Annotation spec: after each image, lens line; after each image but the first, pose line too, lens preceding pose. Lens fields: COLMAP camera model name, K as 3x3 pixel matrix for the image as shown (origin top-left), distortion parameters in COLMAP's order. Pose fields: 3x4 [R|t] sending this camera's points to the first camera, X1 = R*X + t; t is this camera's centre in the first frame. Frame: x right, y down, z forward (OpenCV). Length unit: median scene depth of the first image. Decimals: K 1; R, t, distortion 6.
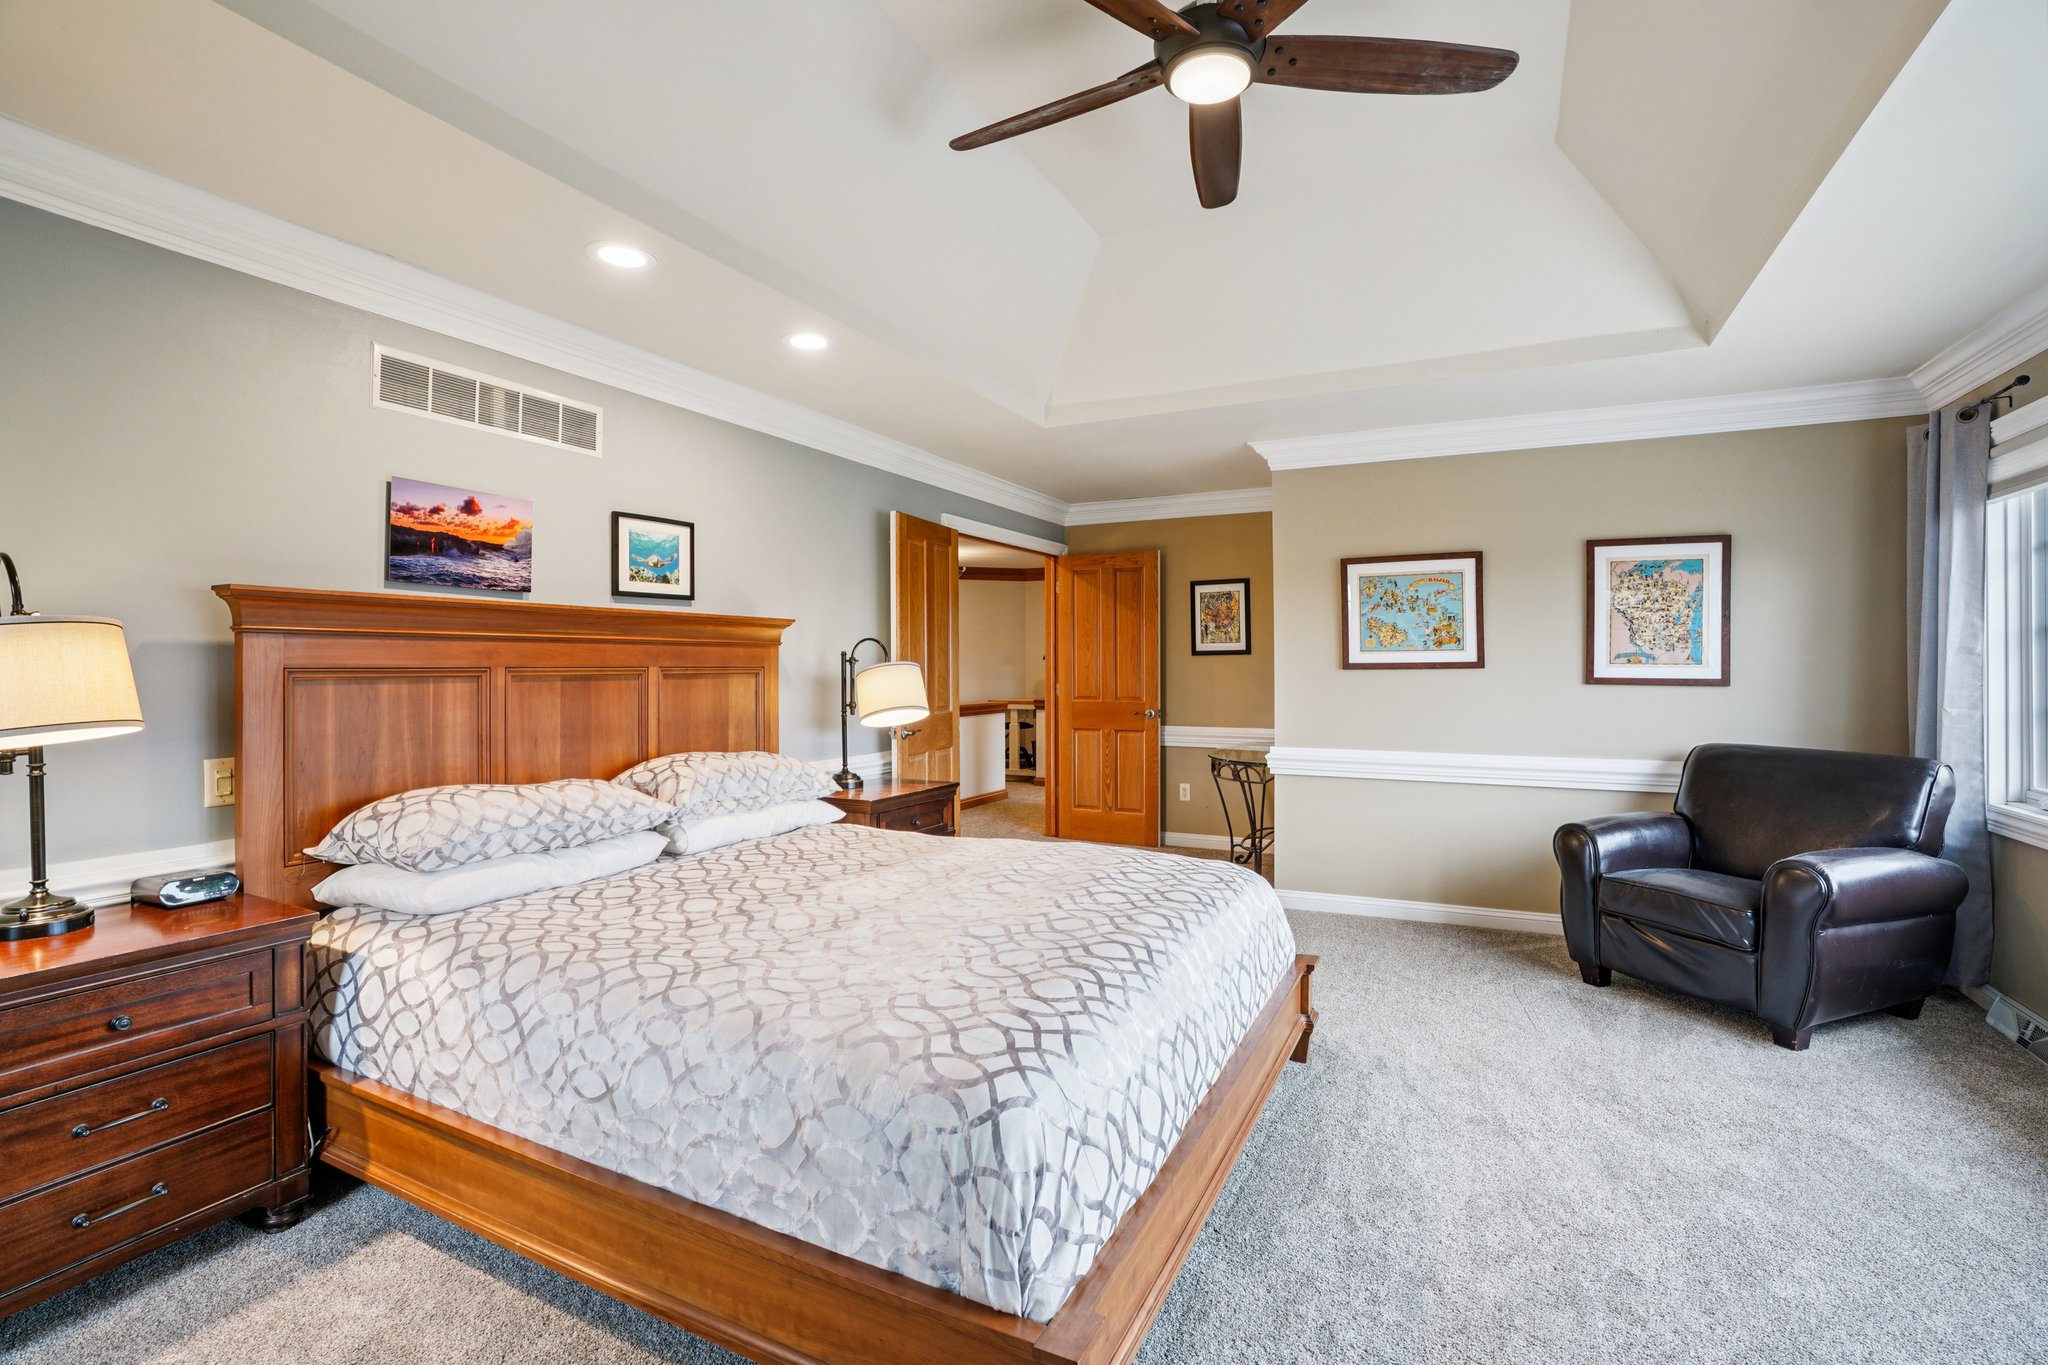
lens RADIAL K [[932.2, 0, 1018.6], [0, 932.2, 669.2], [0, 0, 1]] dist [-0.054411, 0.013974]
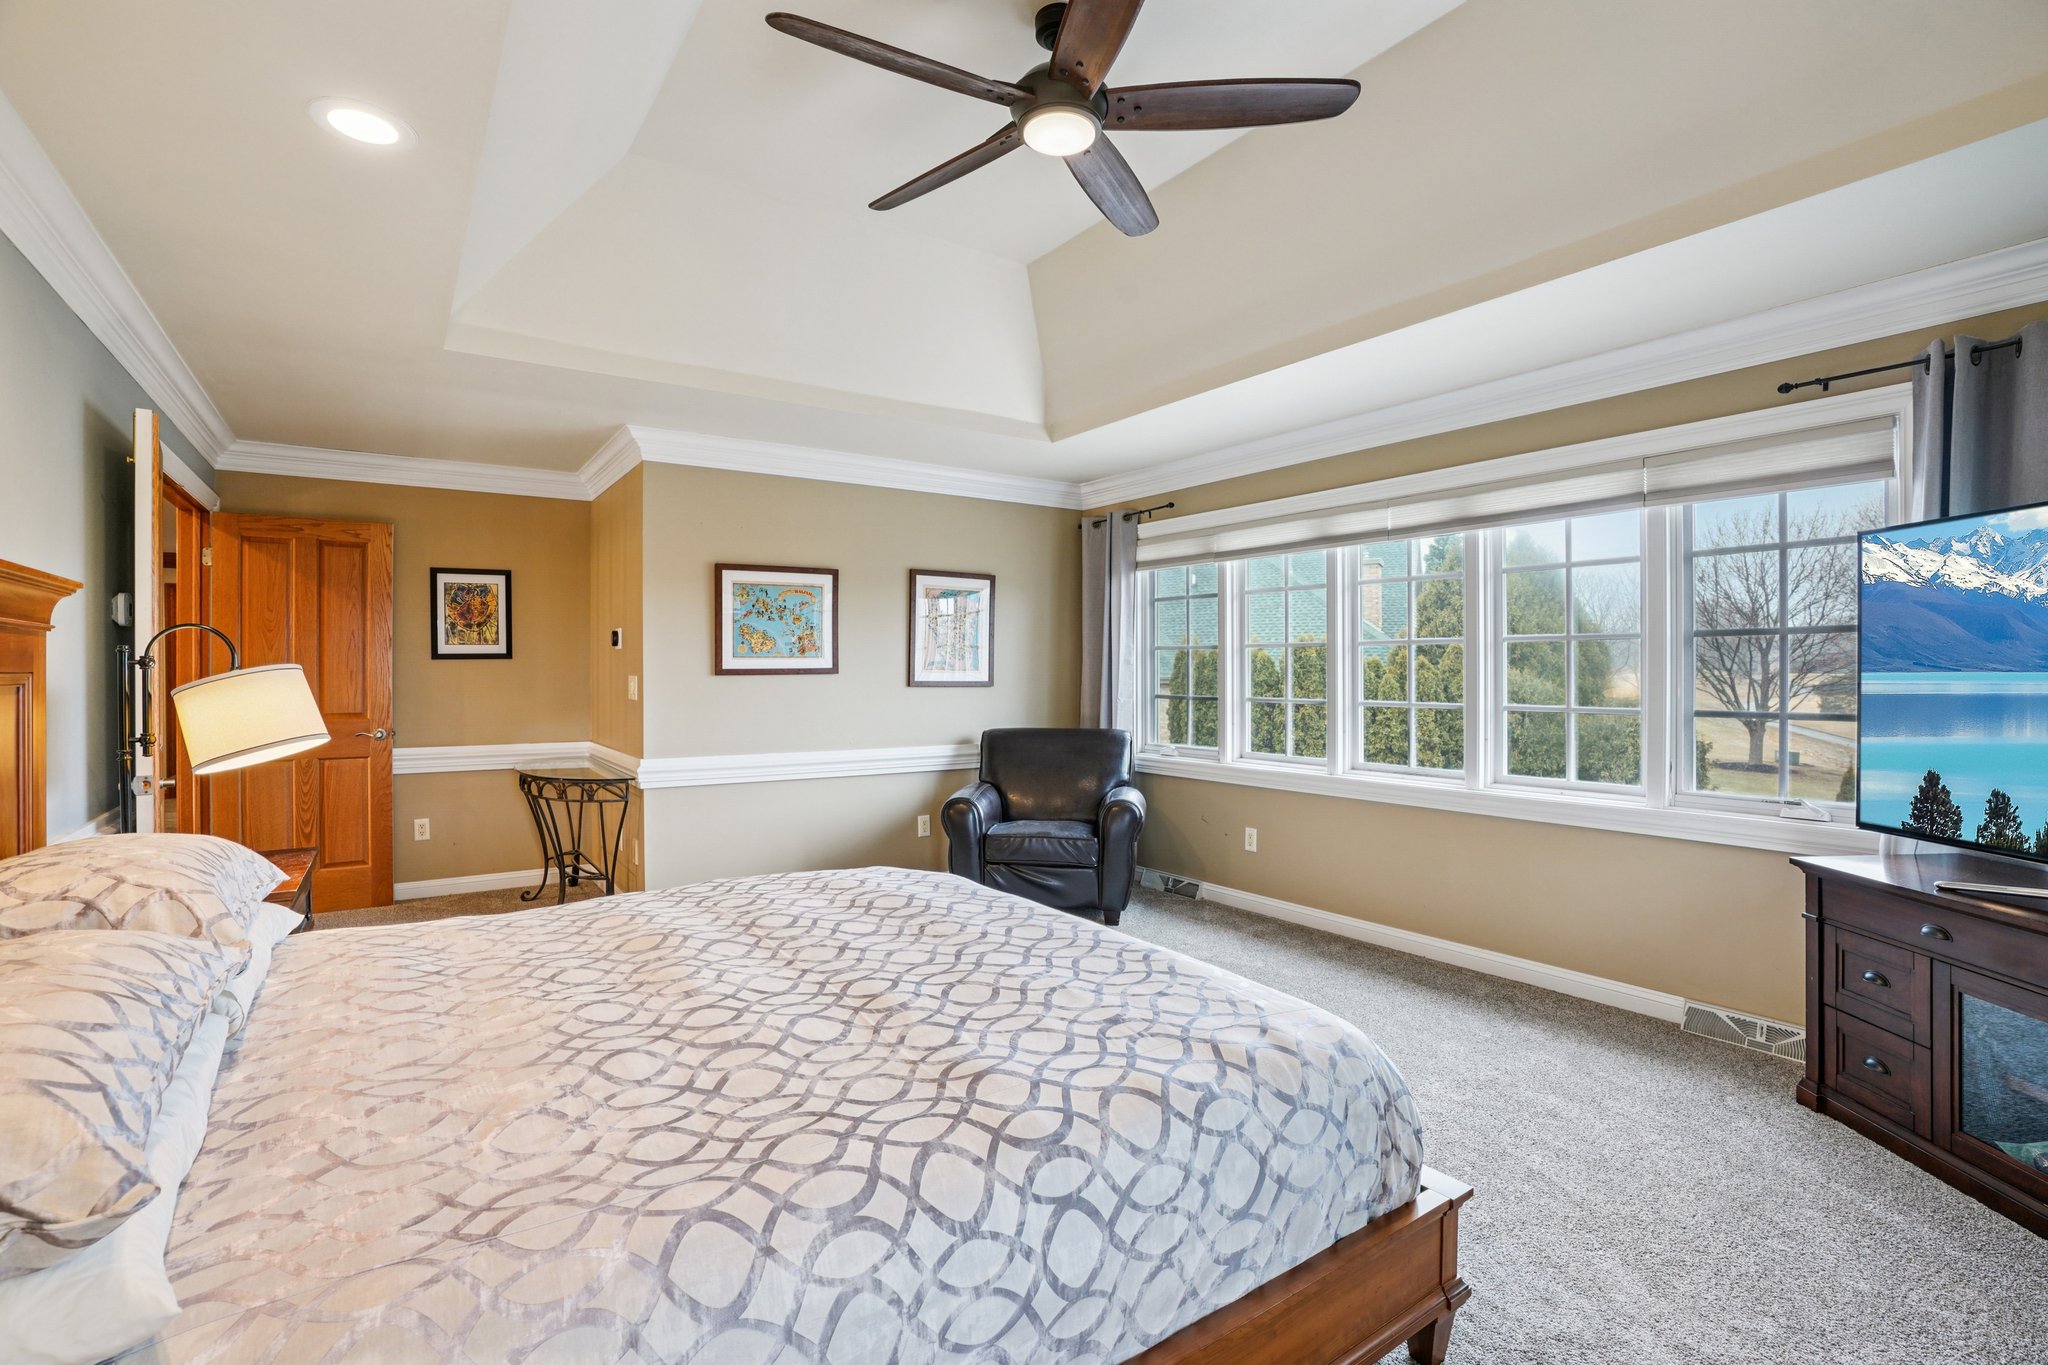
lens RADIAL K [[932.2, 0, 1017.7], [0, 932.2, 673.4], [0, 0, 1]] dist [-0.054411, 0.013974]
pose [[0.481599, -0.001116, 0.876391, -0.388780], [0.004469, 0.999989, -0.001182, 0.000846], [-0.876380, 0.004486, 0.481599, 0.256503]]
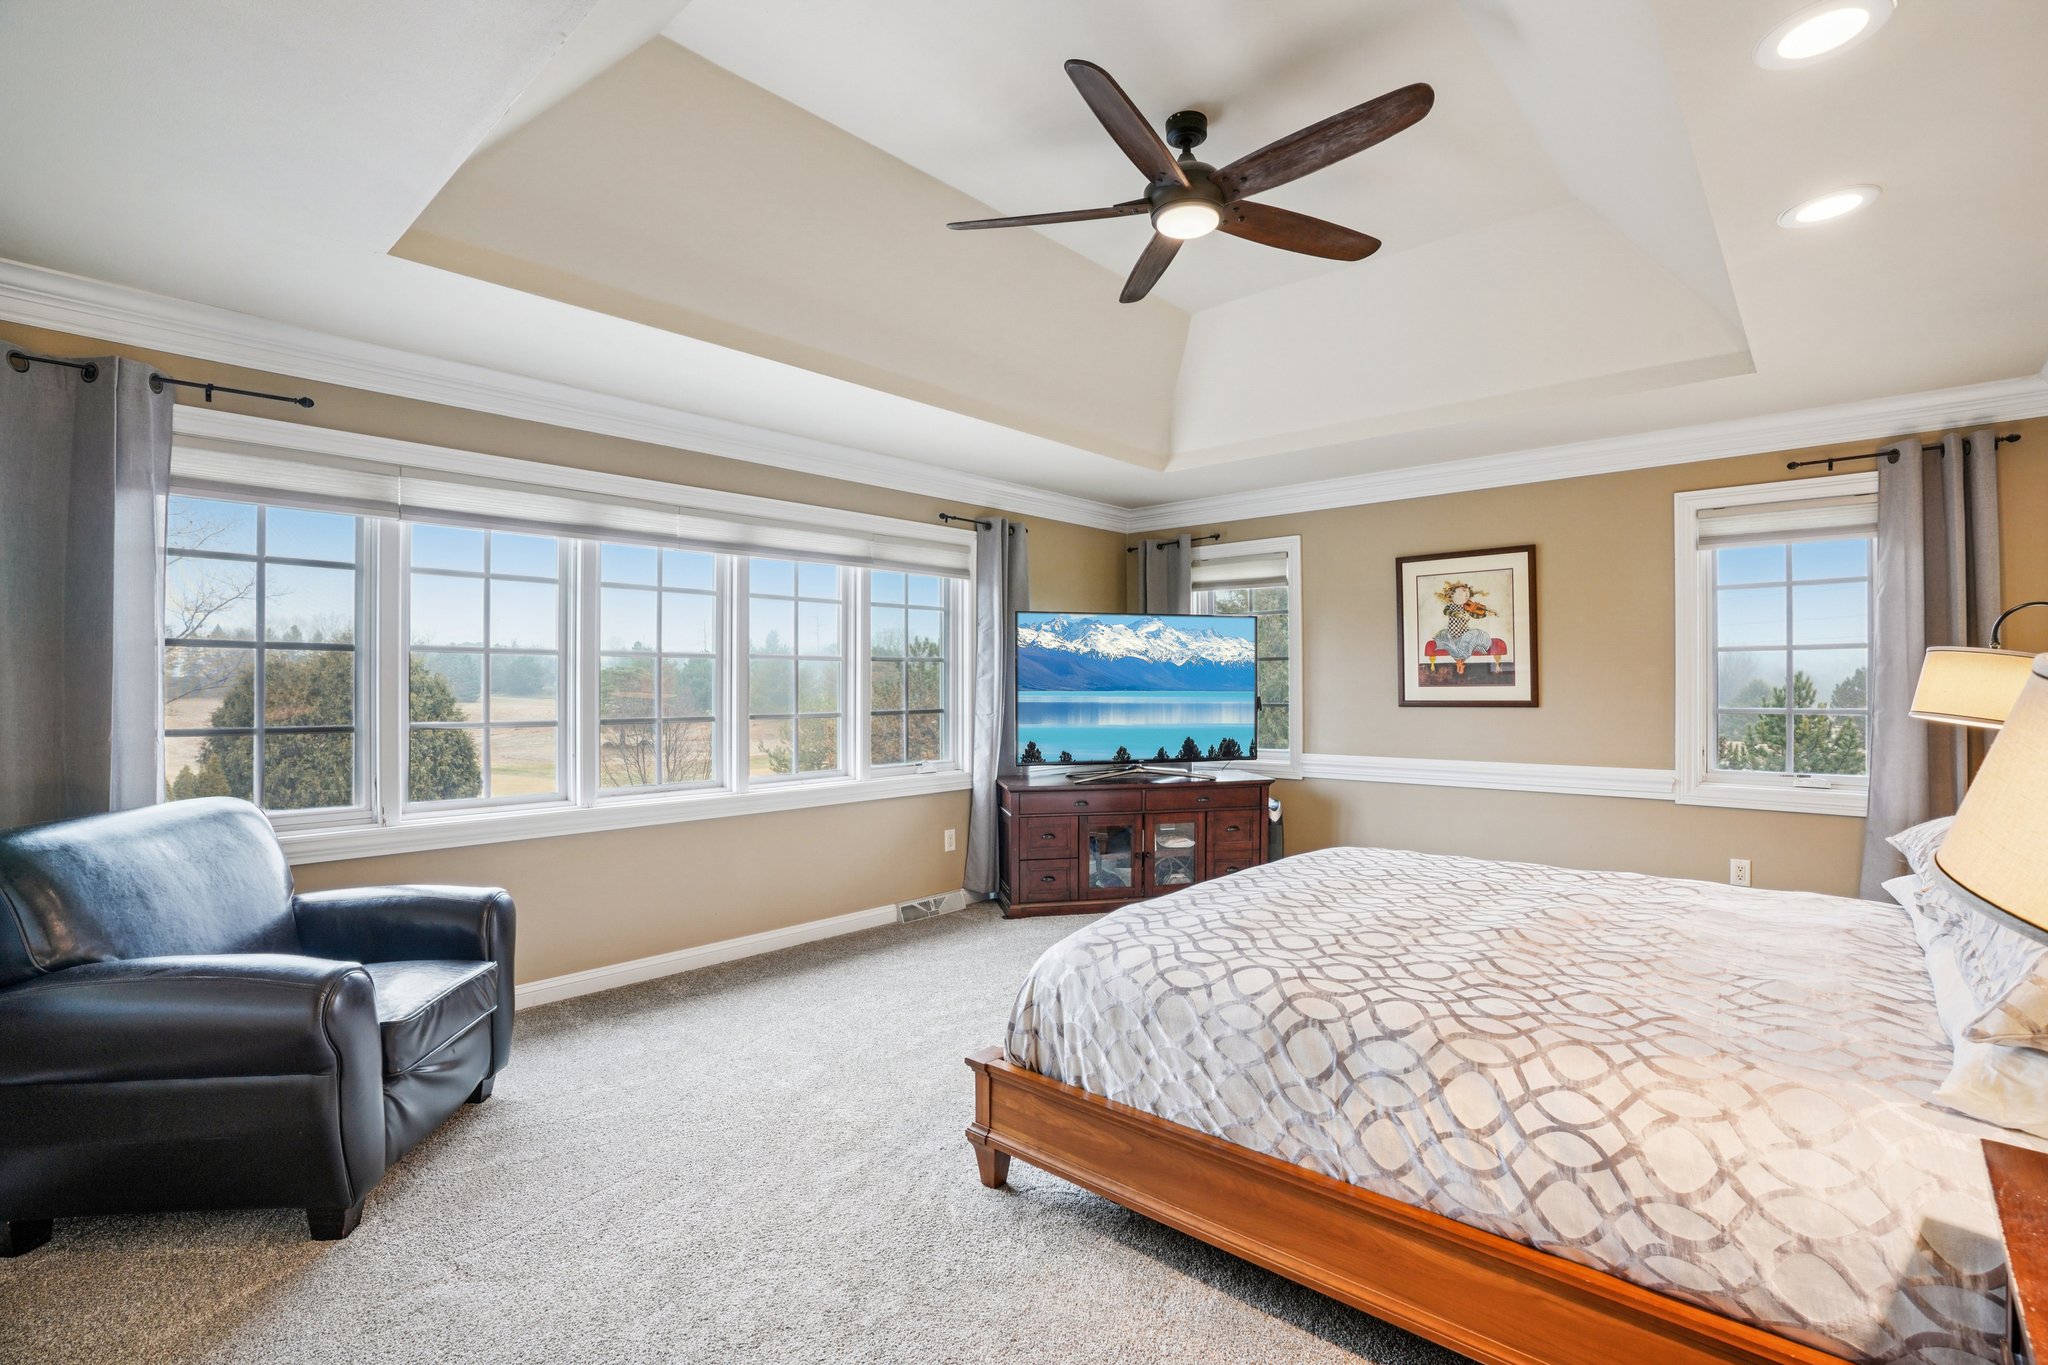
lens RADIAL K [[932.2, 0, 1018.5], [0, 932.2, 687.9], [0, 0, 1]] dist [-0.054411, 0.013974]
pose [[-0.942131, -0.001912, 0.335241, 0.002028], [-0.003102, 0.999991, -0.003014, 0.003395], [-0.335232, -0.003879, -0.942128, 1.116722]]
